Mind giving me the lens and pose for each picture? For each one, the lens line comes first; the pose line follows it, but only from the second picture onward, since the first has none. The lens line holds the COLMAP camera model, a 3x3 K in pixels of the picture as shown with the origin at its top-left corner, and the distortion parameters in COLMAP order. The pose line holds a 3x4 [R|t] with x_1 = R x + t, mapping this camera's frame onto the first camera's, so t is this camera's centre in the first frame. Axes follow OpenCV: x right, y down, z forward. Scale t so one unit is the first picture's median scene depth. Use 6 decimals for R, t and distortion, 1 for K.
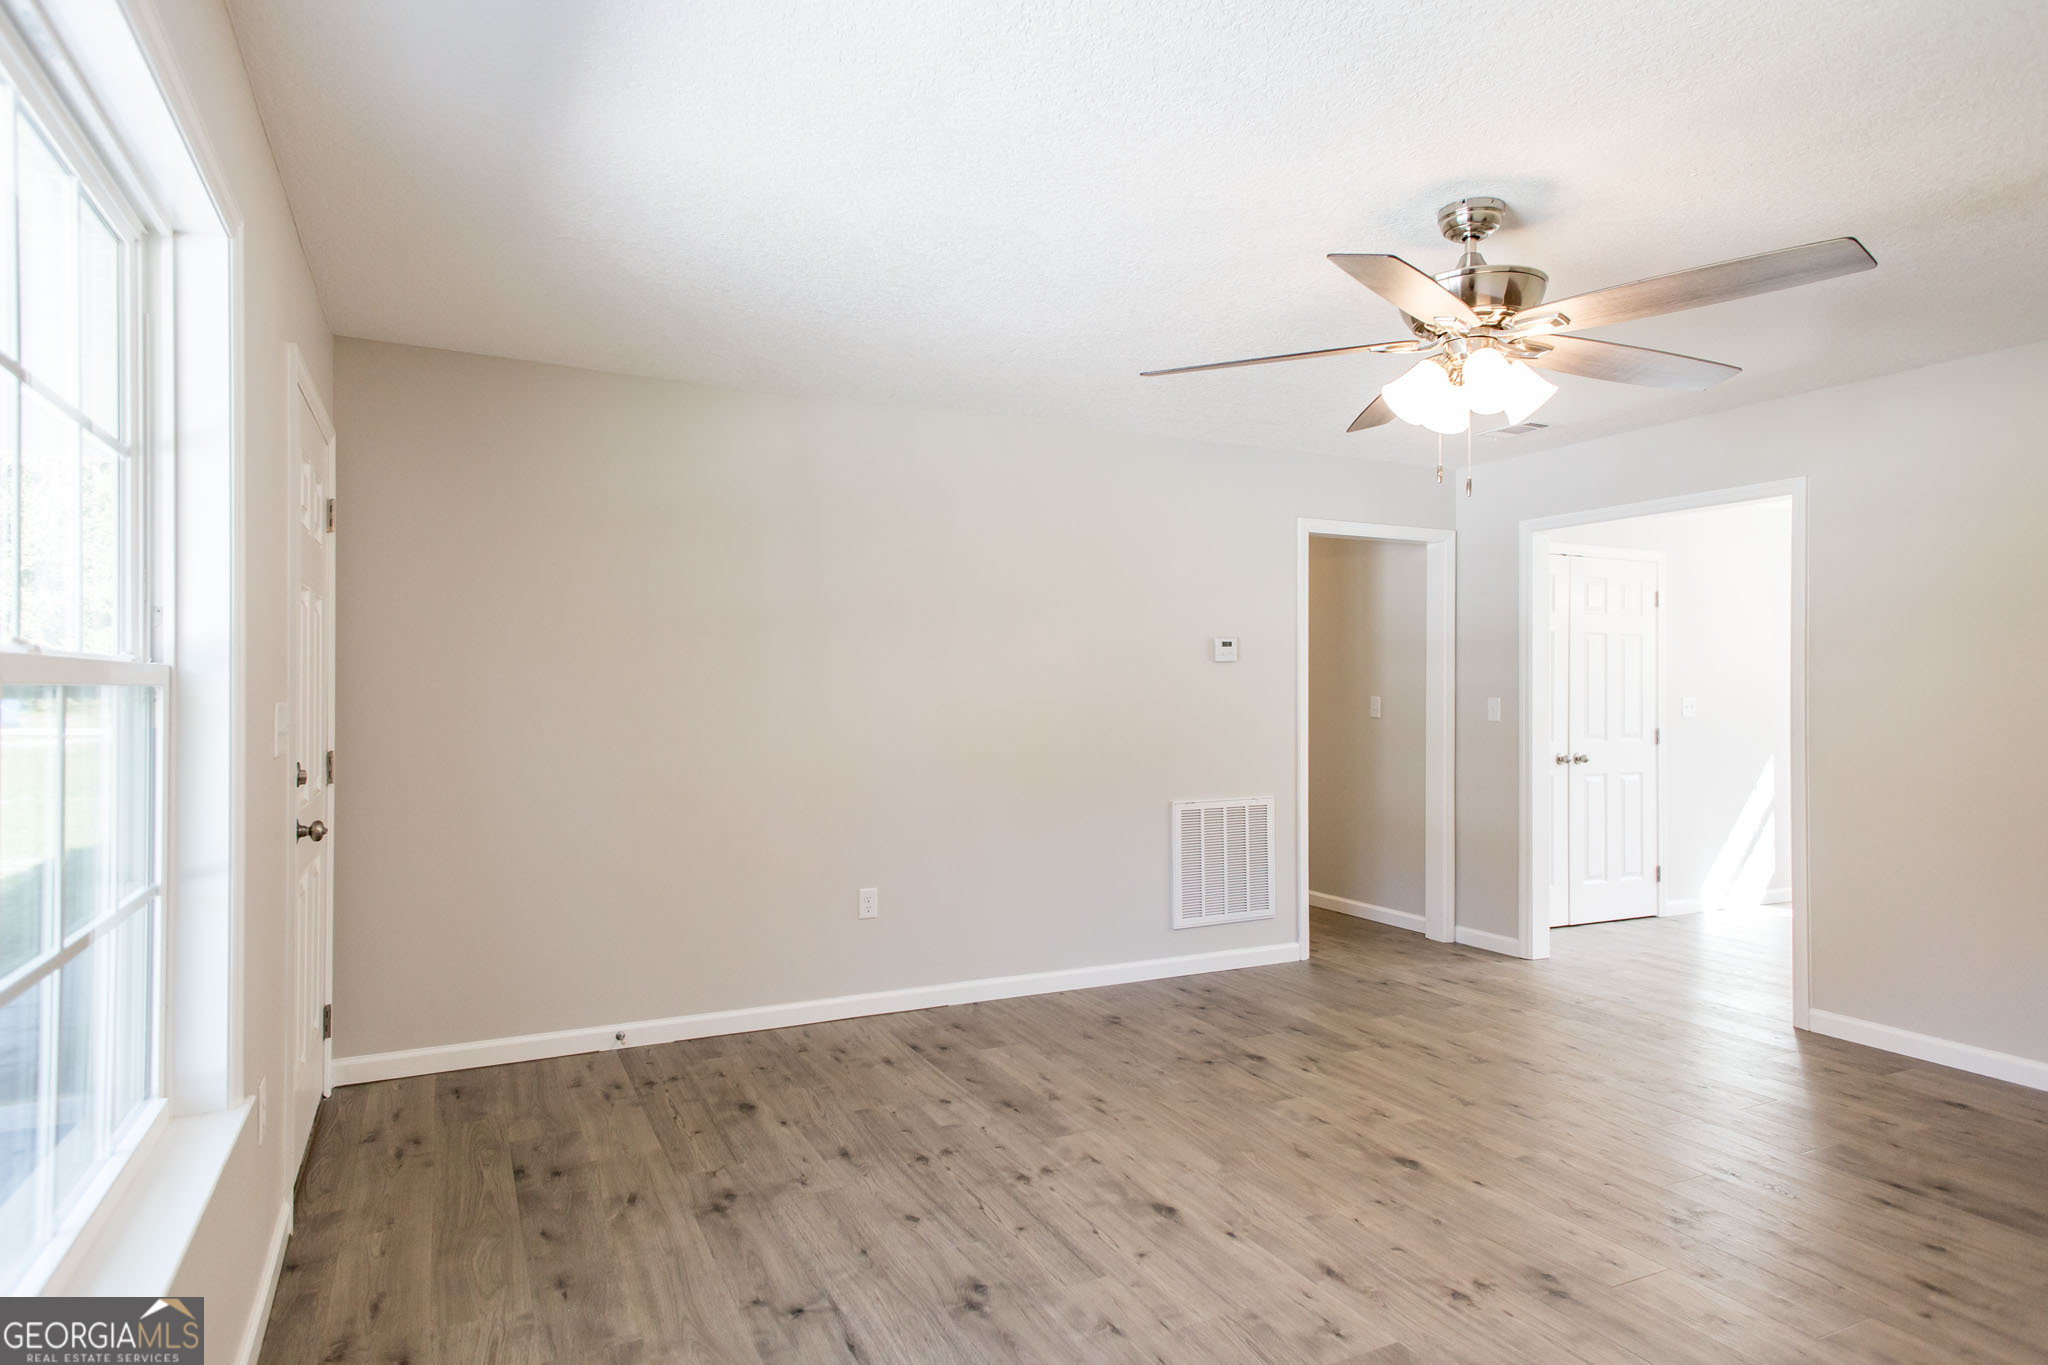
lens RADIAL K [[1182.6, 0, 1024.0], [0, 1182.6, 682.5], [0, 0, 1]] dist [0.000488, -0.000108]
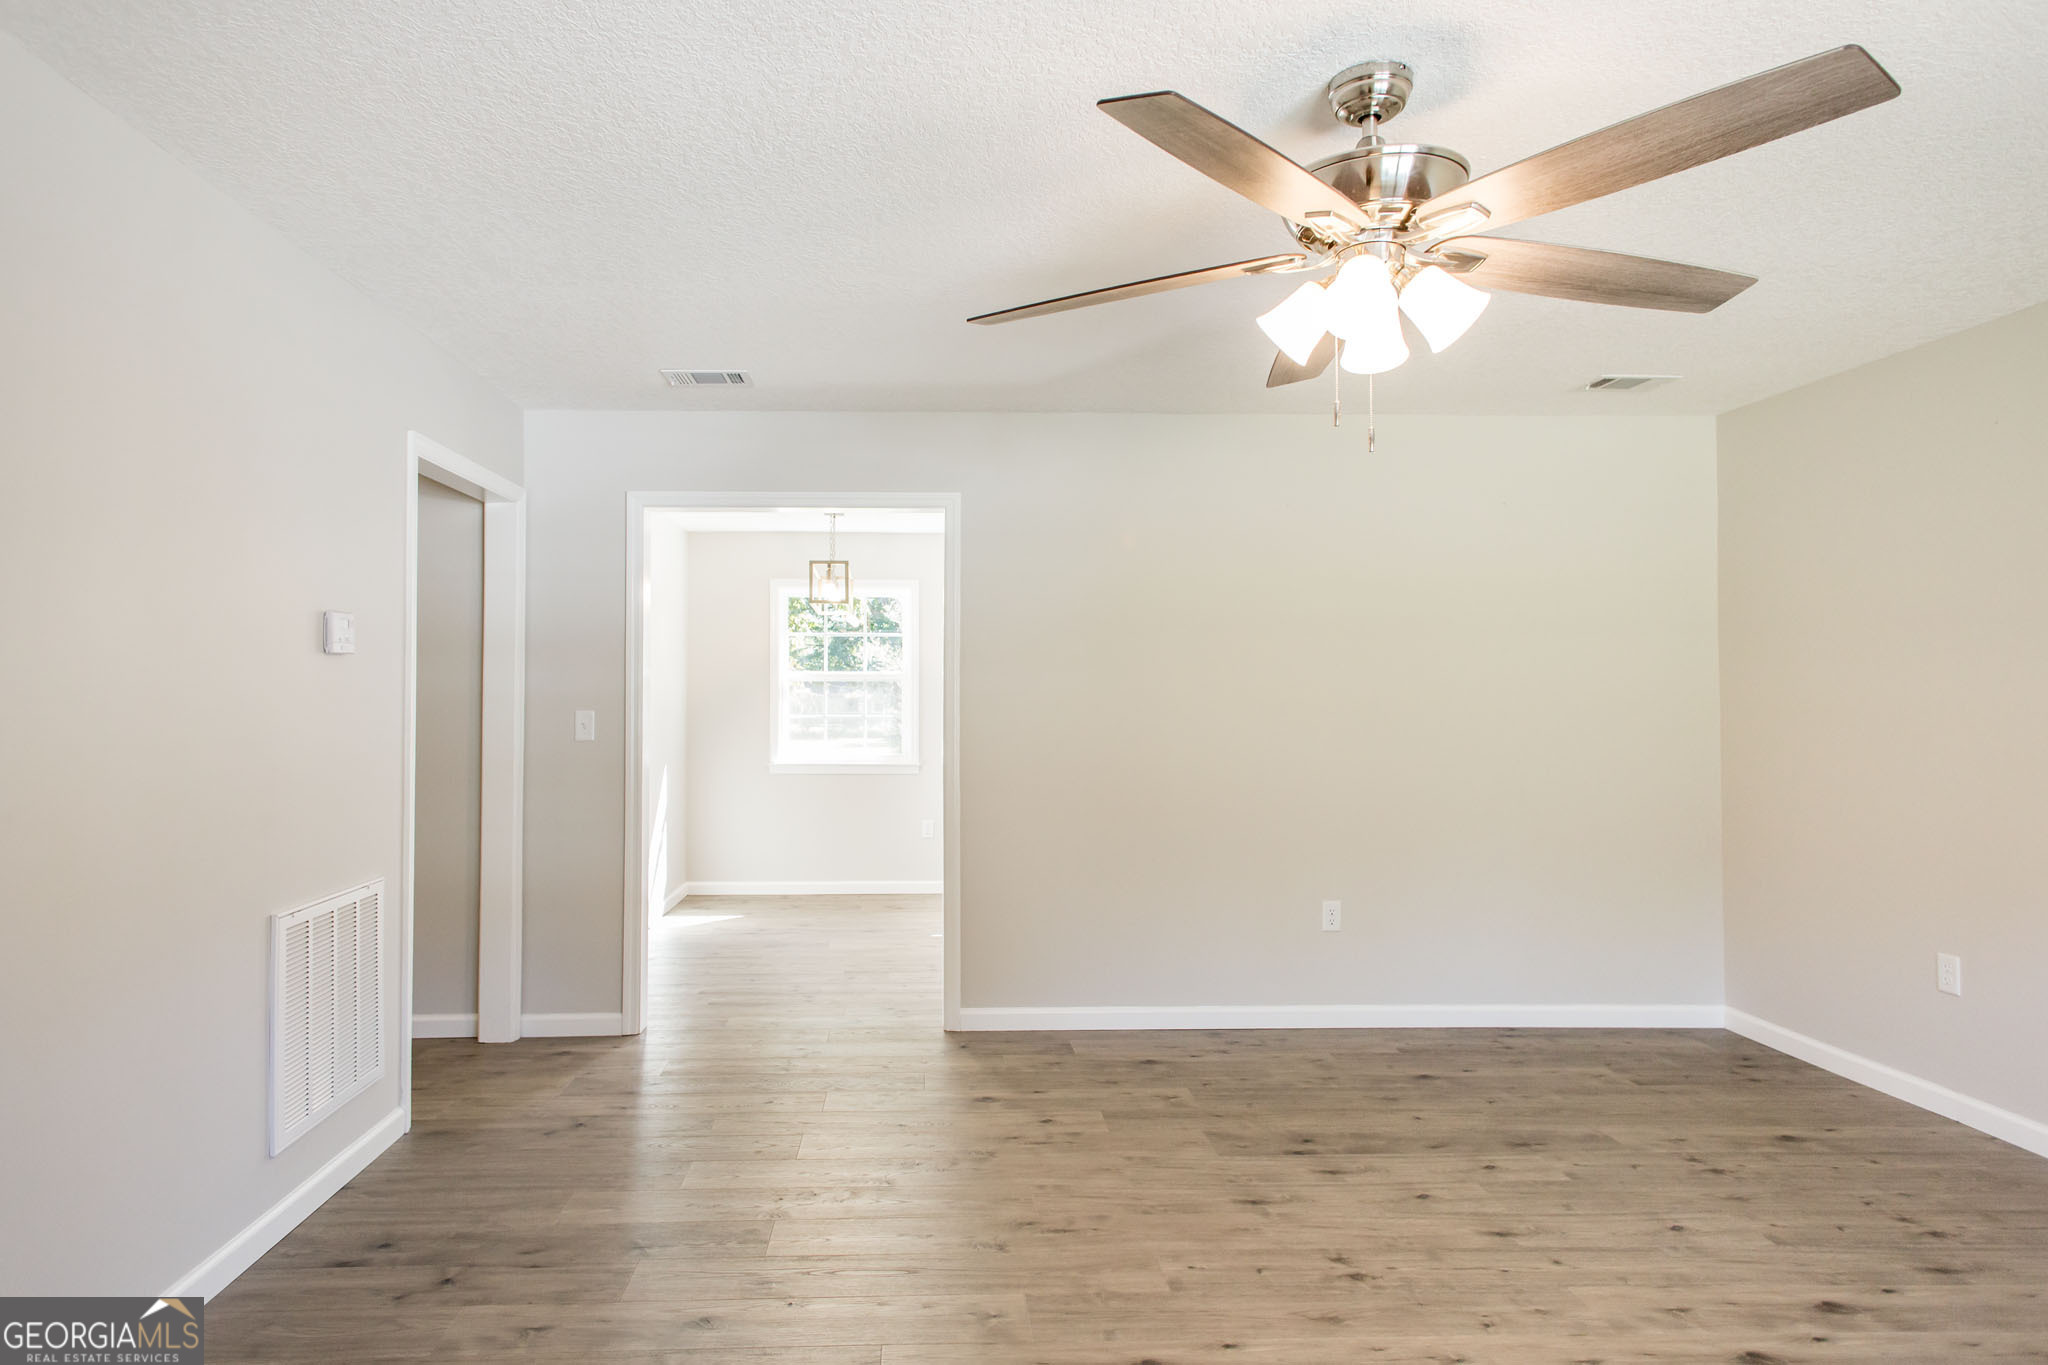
lens RADIAL K [[1148.9, 0, 1024.0], [0, 1148.9, 682.5], [0, 0, 1]] dist [0.010648, 0.000109]
pose [[0.411715, 0.015284, 0.911184, -0.265022], [-0.002290, 0.999874, -0.015737, 0.008308], [-0.911310, 0.004392, 0.411698, 0.621718]]
